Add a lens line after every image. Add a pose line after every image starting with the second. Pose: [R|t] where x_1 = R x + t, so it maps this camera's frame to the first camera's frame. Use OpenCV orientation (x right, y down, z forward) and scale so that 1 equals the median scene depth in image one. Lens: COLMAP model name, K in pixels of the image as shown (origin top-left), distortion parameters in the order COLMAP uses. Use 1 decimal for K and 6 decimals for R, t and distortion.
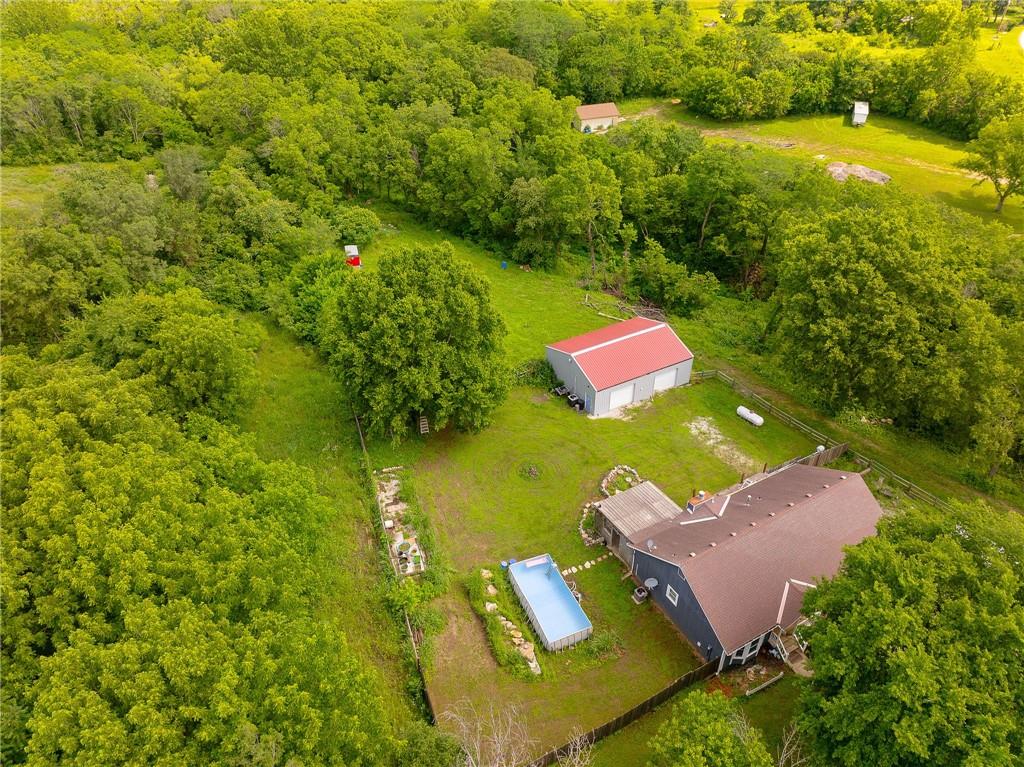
lens RADIAL K [[721.1, 0, 515.9], [0, 721.1, 378.4], [0, 0, 1]] dist [-0.034336, -0.005029]
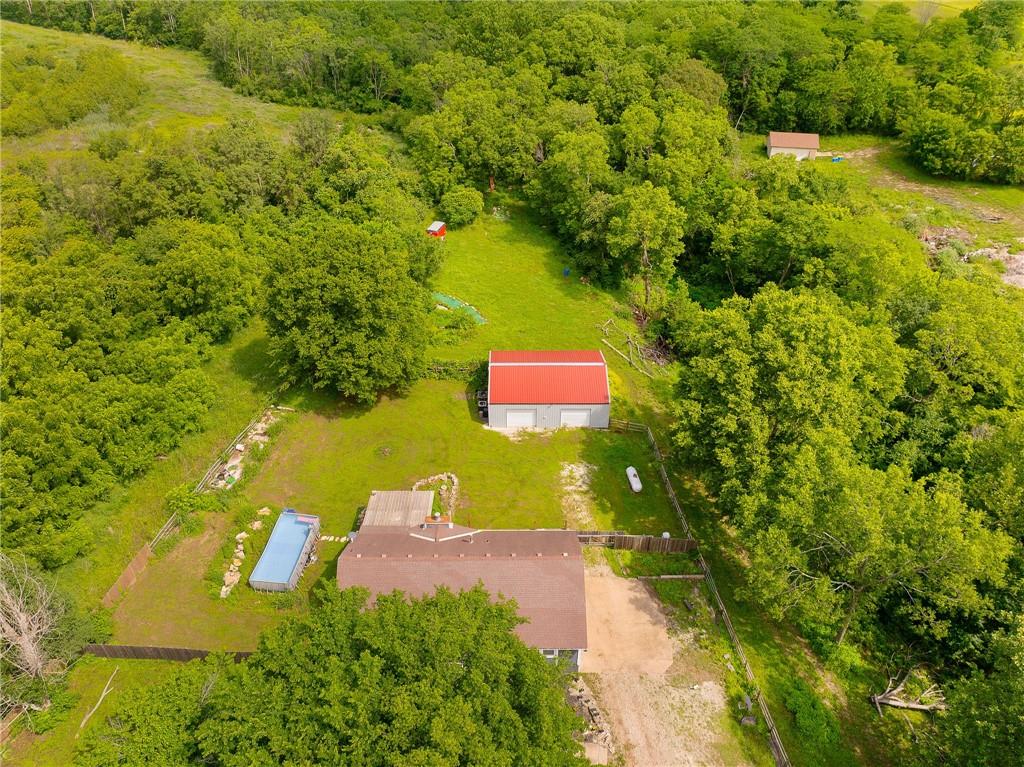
lens RADIAL K [[721.1, 0, 515.9], [0, 721.1, 378.4], [0, 0, 1]] dist [-0.034336, -0.005029]
pose [[0.872946, 0.292047, -0.390734, 0.396470], [-0.285274, 0.955369, 0.076738, -0.078296], [0.395706, 0.044478, 0.917299, 0.049407]]
